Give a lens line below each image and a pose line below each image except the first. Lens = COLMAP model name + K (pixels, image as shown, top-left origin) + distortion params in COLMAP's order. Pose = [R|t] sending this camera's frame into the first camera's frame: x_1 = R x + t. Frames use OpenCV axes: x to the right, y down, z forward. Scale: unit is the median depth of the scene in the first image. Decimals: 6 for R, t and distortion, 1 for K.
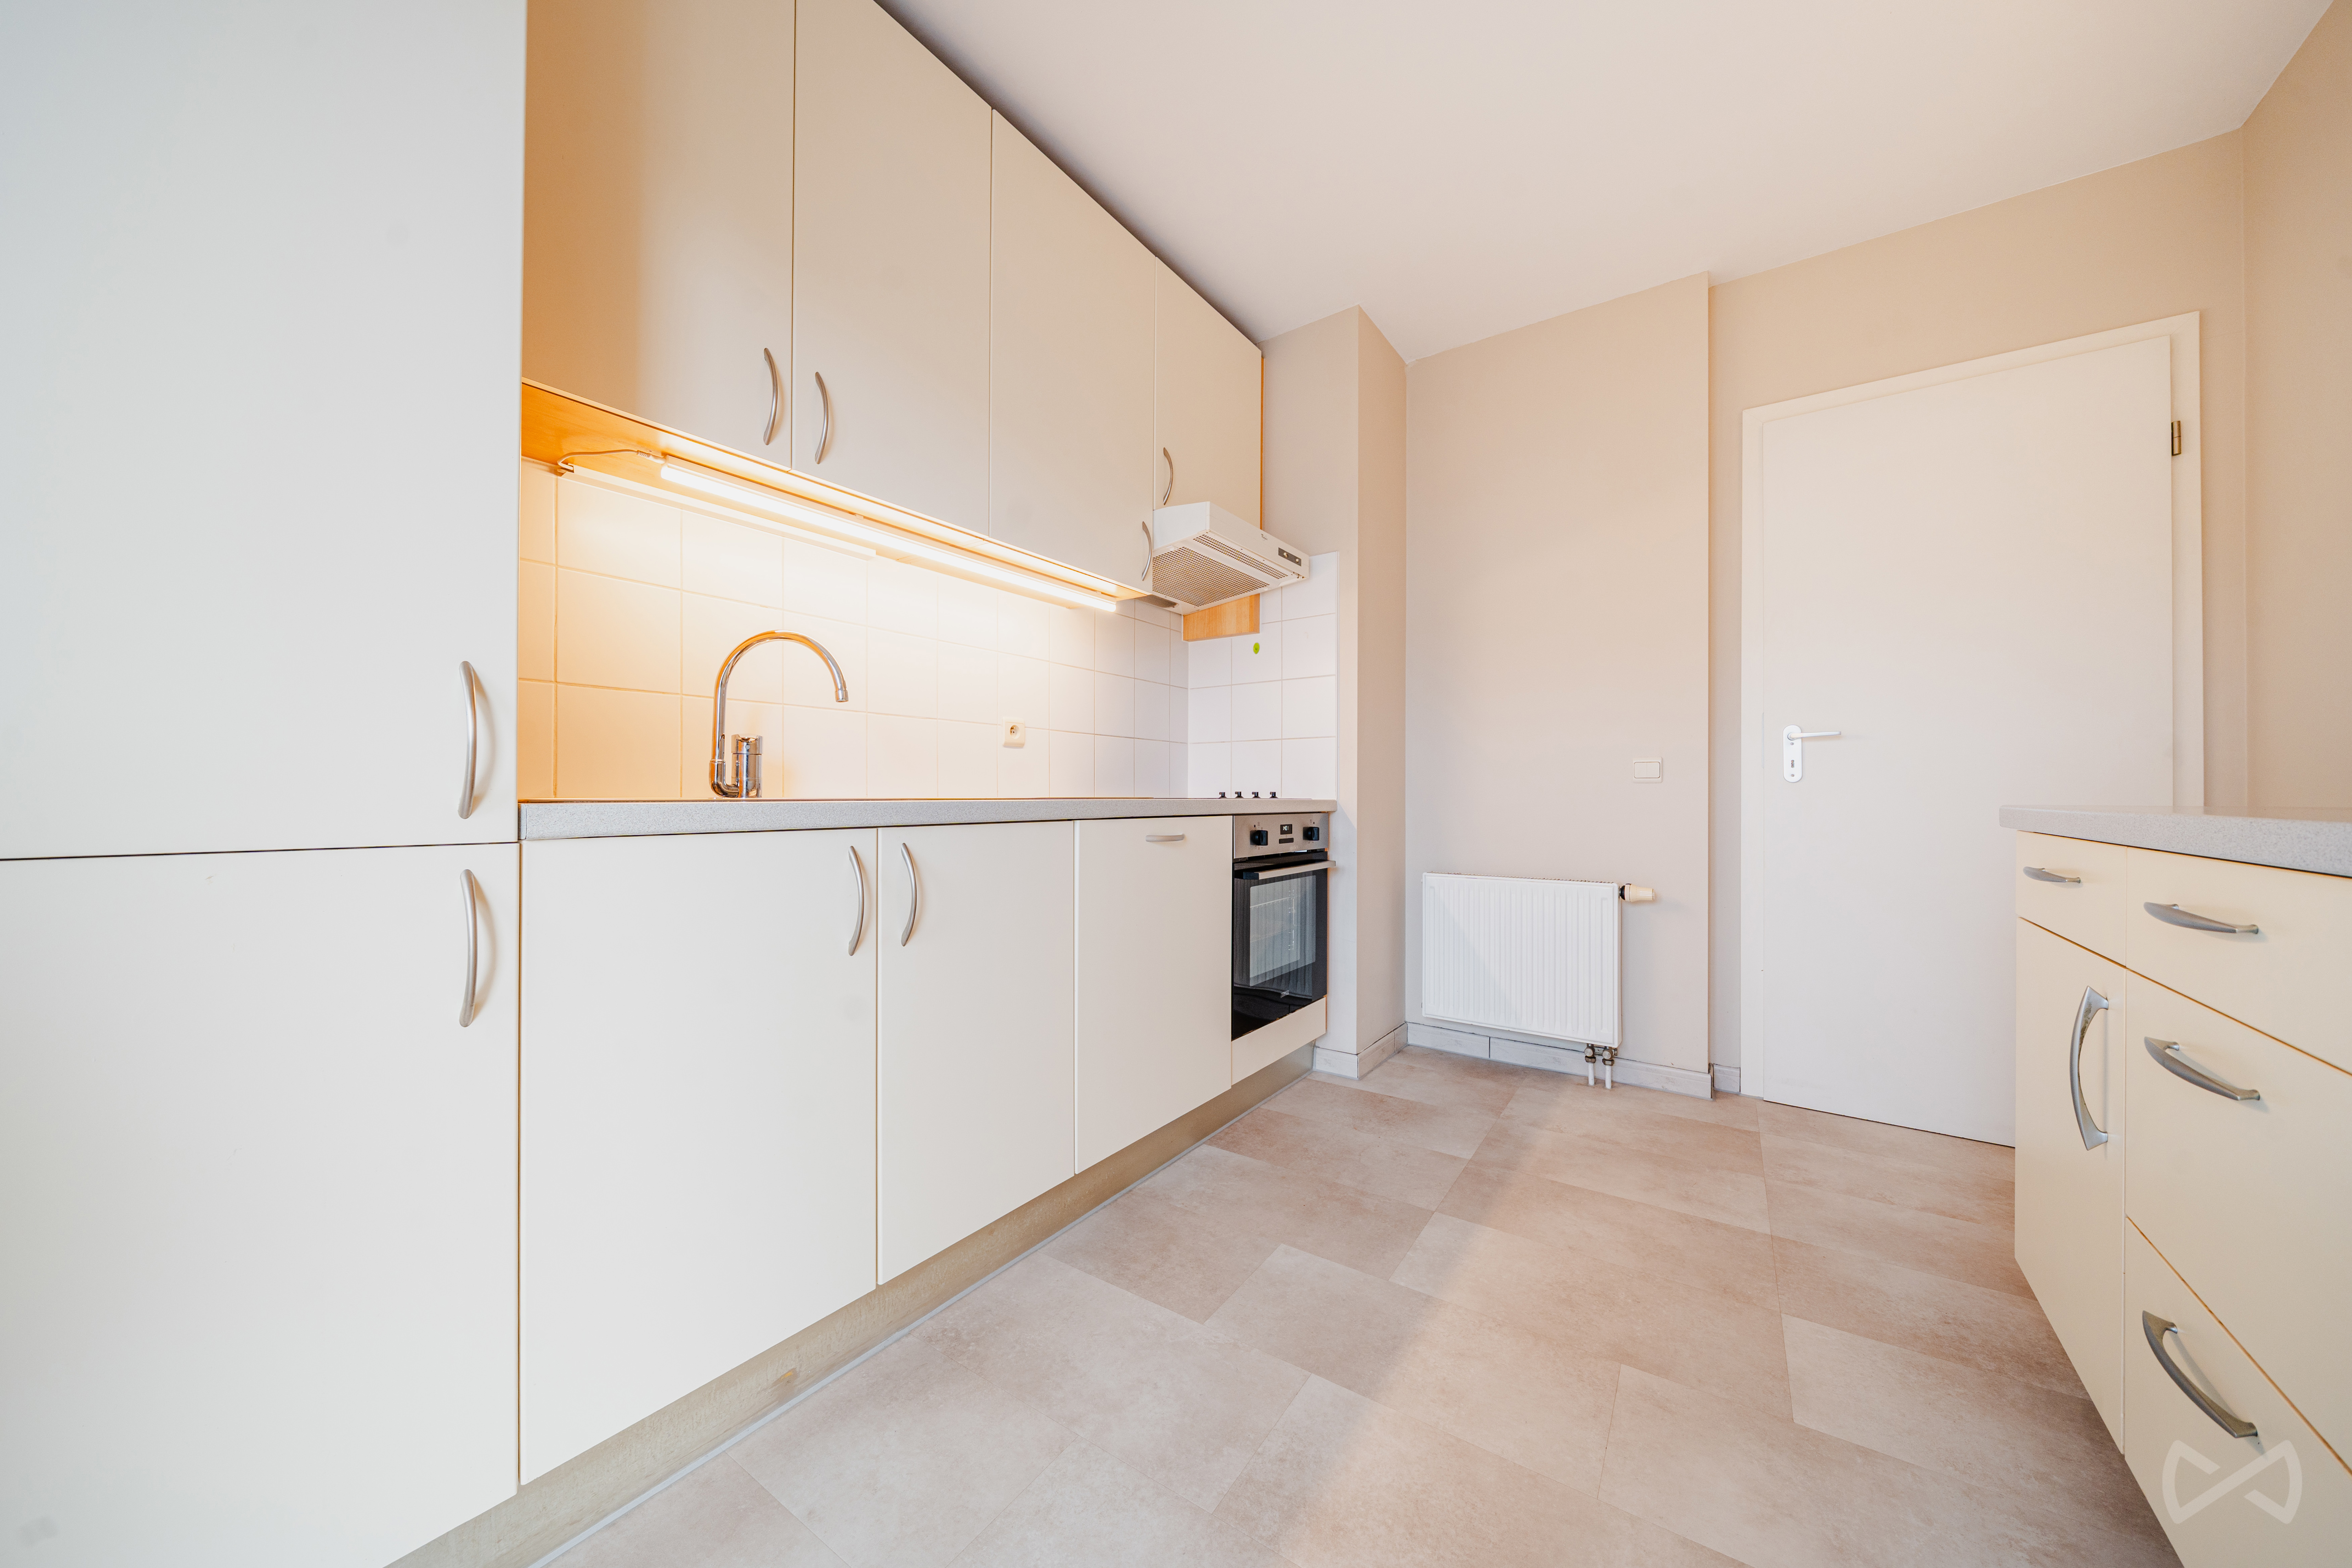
lens RADIAL K [[808.6, 0, 1165.8], [0, 808.6, 790.6], [0, 0, 1]] dist [-0.006552, 0.001058]
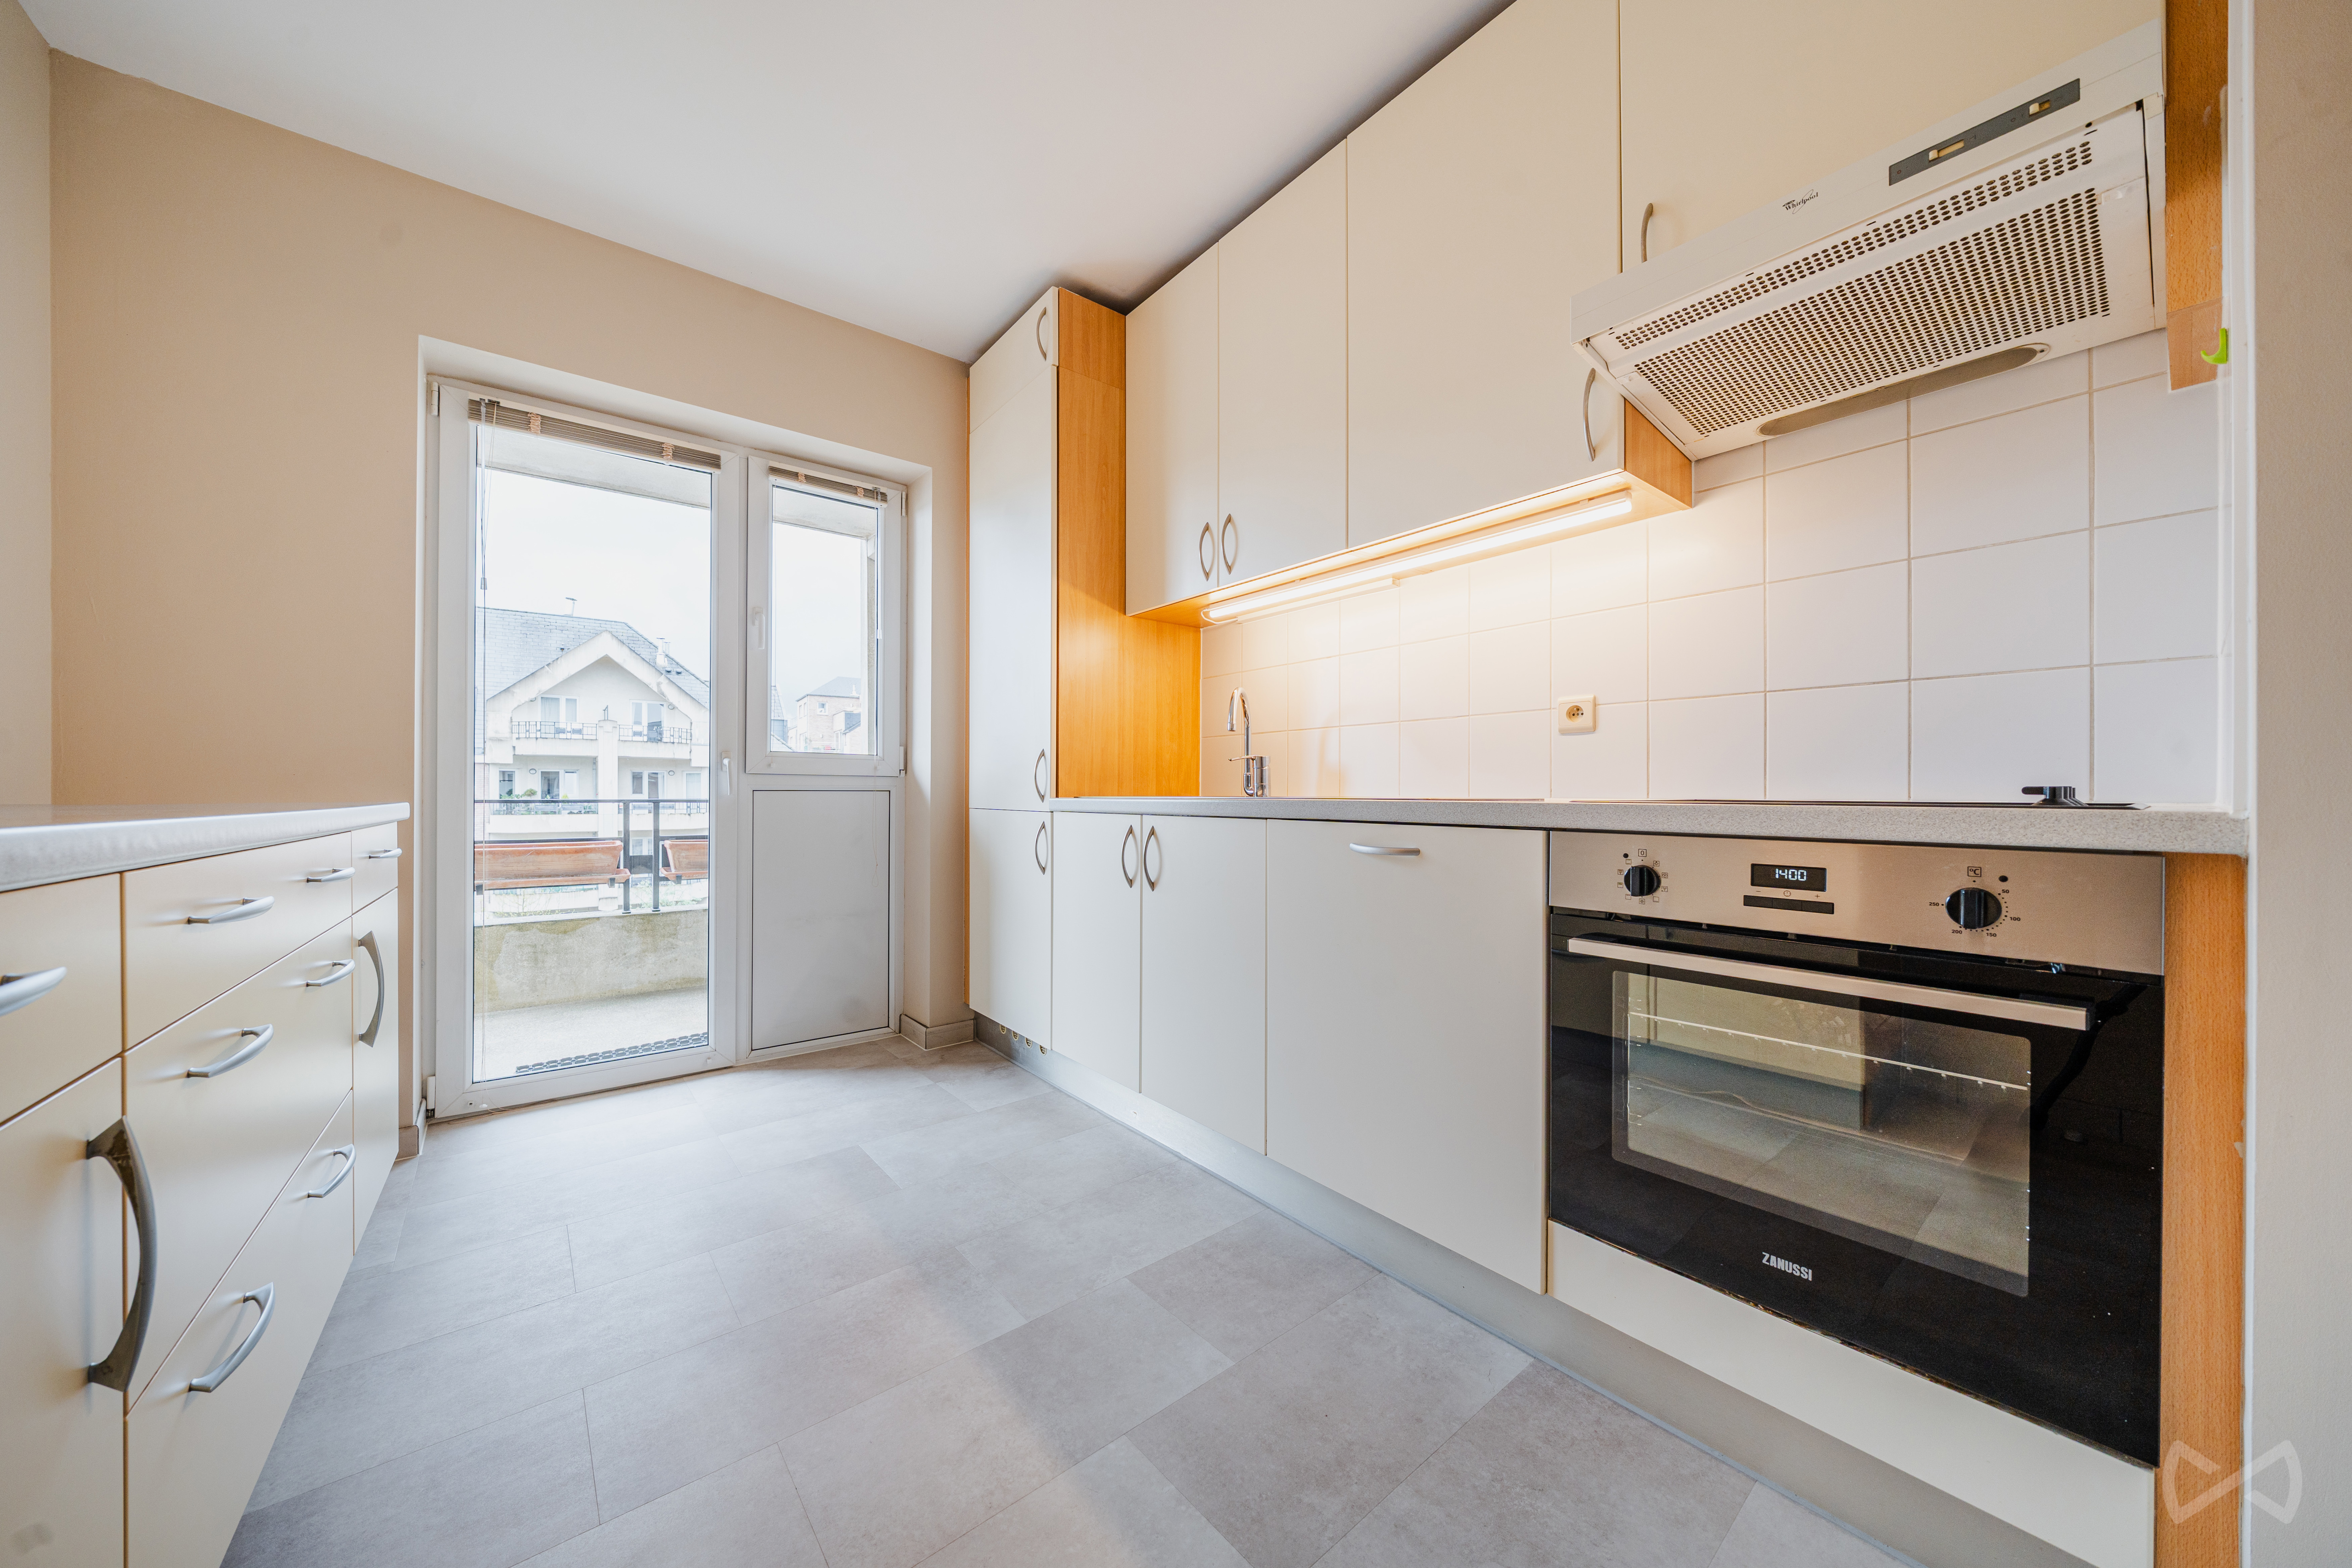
lens RADIAL K [[808.6, 0, 1180.9], [0, 808.6, 791.4], [0, 0, 1]] dist [-0.006552, 0.001058]
pose [[-0.270438, -0.004248, -0.962728, 0.875929], [0.002651, 0.999983, -0.005157, 0.006162], [0.962734, -0.003947, -0.270422, 1.109255]]
